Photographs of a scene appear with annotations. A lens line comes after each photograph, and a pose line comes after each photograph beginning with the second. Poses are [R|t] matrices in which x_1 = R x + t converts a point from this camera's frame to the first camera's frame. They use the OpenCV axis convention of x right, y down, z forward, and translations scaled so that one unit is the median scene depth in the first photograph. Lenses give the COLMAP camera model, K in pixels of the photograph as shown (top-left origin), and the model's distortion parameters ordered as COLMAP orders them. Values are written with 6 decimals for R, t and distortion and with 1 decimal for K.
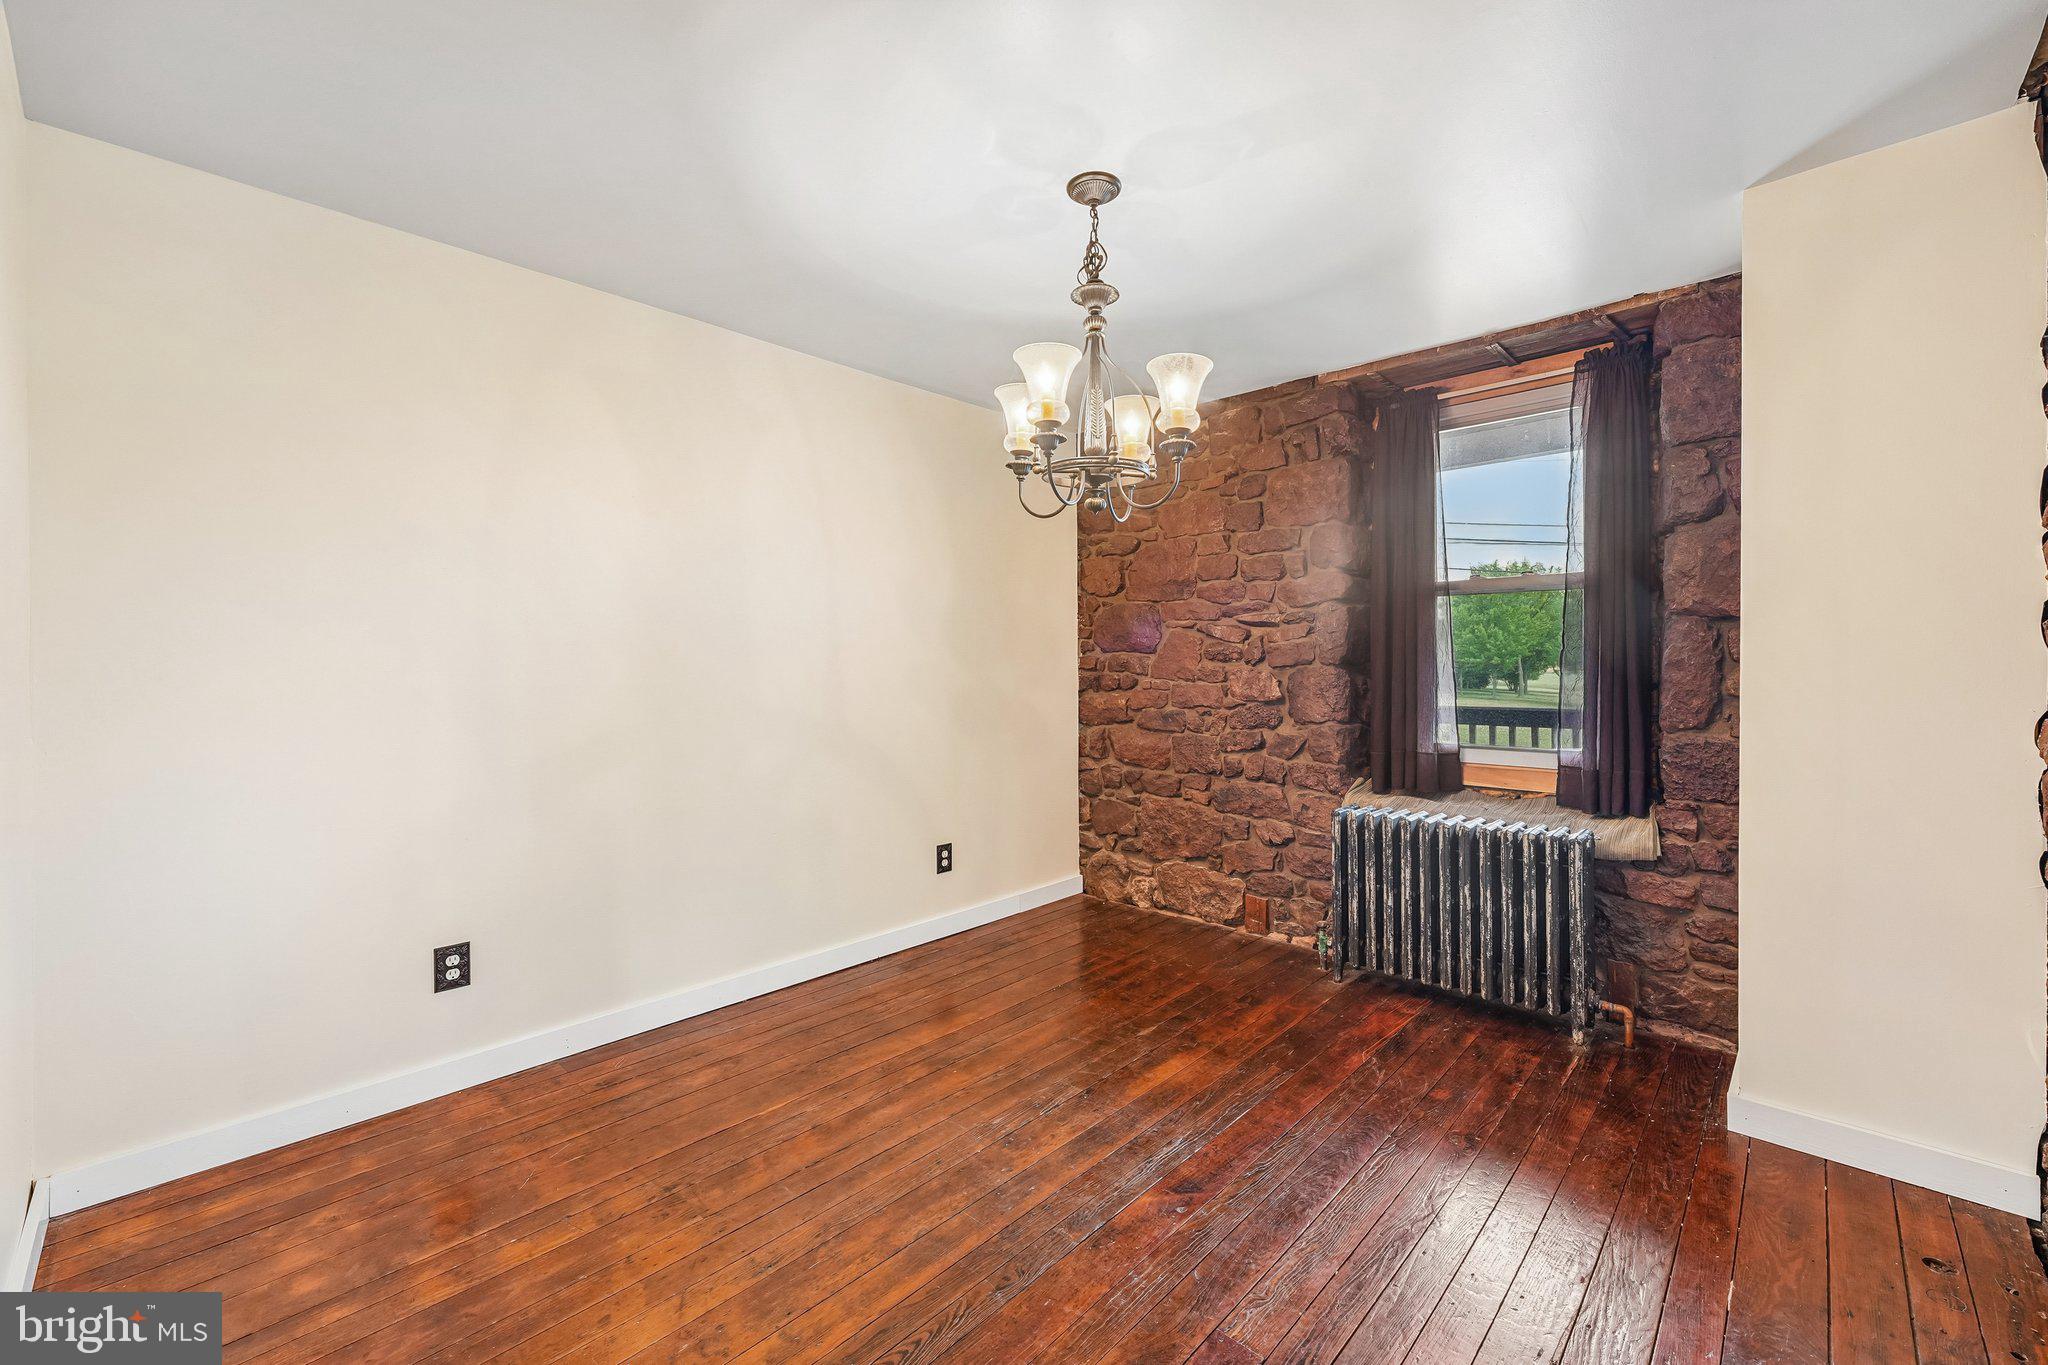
lens RADIAL K [[822.8, 0, 1021.1], [0, 822.8, 669.1], [0, 0, 1]] dist [-0.003978, -0.000221]
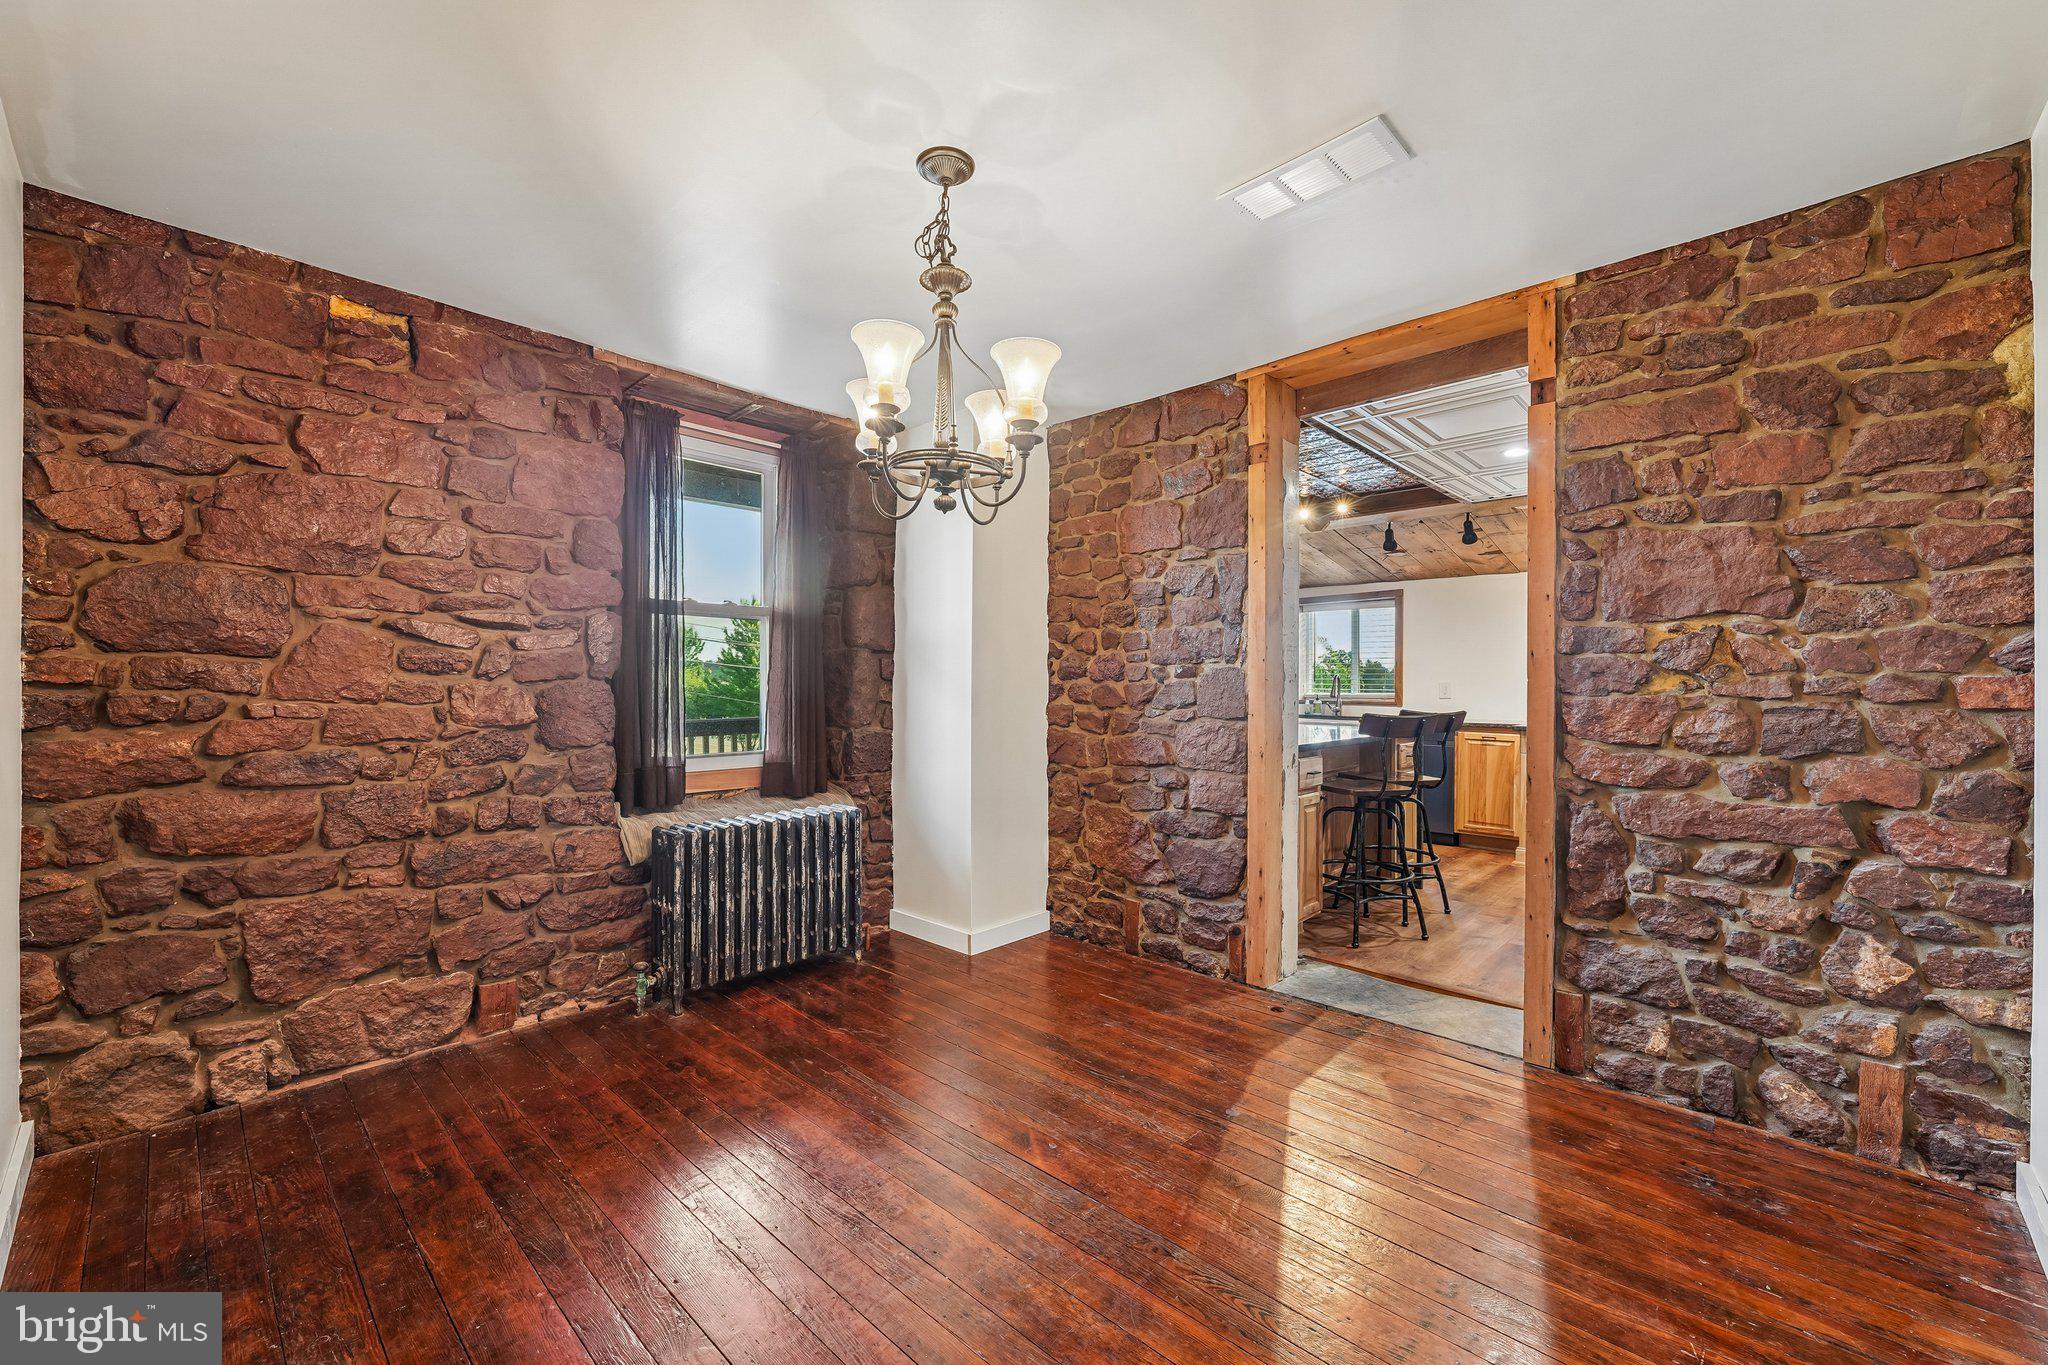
lens RADIAL K [[822.8, 0, 1021.0], [0, 822.8, 686.4], [0, 0, 1]] dist [-0.003978, -0.000221]
pose [[-0.008855, 0.000197, 0.999961, -0.480245], [0.003124, 0.999995, -0.000169, 0.003566], [-0.999956, 0.003123, -0.008856, 0.521491]]
